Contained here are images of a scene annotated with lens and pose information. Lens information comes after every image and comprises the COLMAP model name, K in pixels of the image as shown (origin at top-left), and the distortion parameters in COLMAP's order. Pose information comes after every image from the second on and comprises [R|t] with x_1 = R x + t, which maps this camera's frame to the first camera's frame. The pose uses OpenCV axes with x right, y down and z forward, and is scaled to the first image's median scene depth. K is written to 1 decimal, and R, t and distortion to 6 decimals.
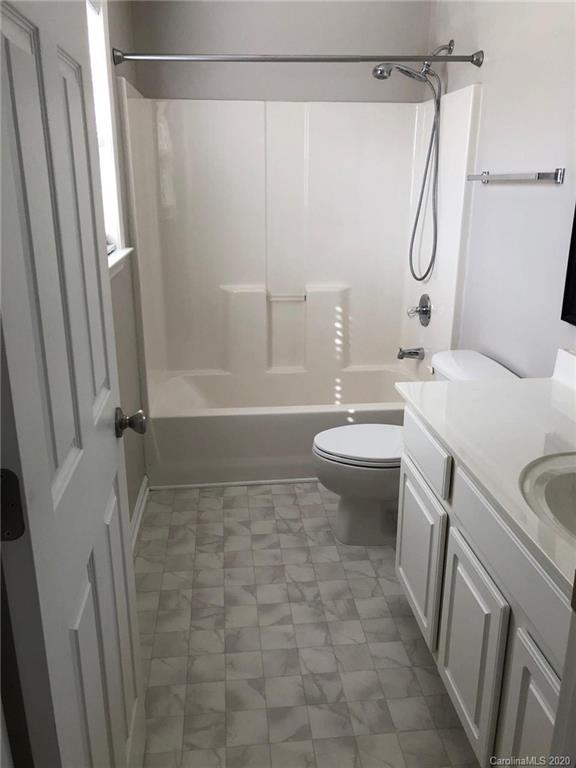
lens RADIAL K [[629.4, 0, 292.2], [0, 629.4, 377.3], [0, 0, 1]] dist [0.029677, -0.011021]
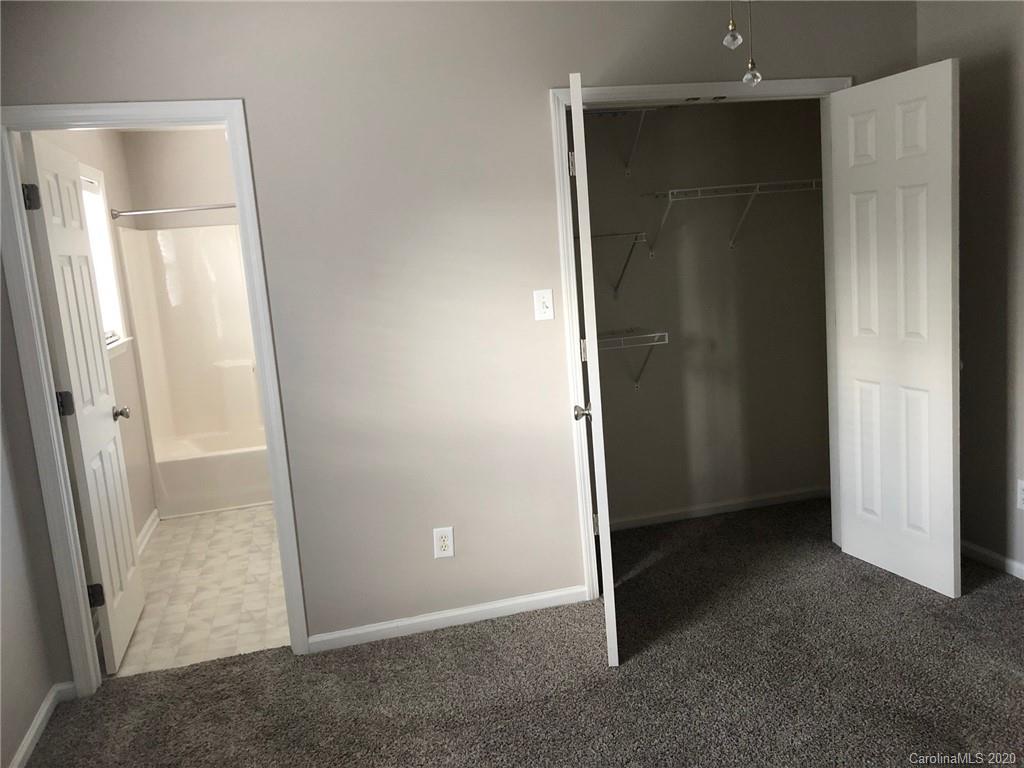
lens RADIAL K [[839.2, 0, 508.5], [0, 839.2, 379.1], [0, 0, 1]] dist [0.029677, -0.011021]
pose [[0.987227, -0.098126, 0.125517, 0.340090], [0.116056, 0.982662, -0.144593, 0.265530], [-0.109153, 0.157313, 0.981498, -0.960602]]
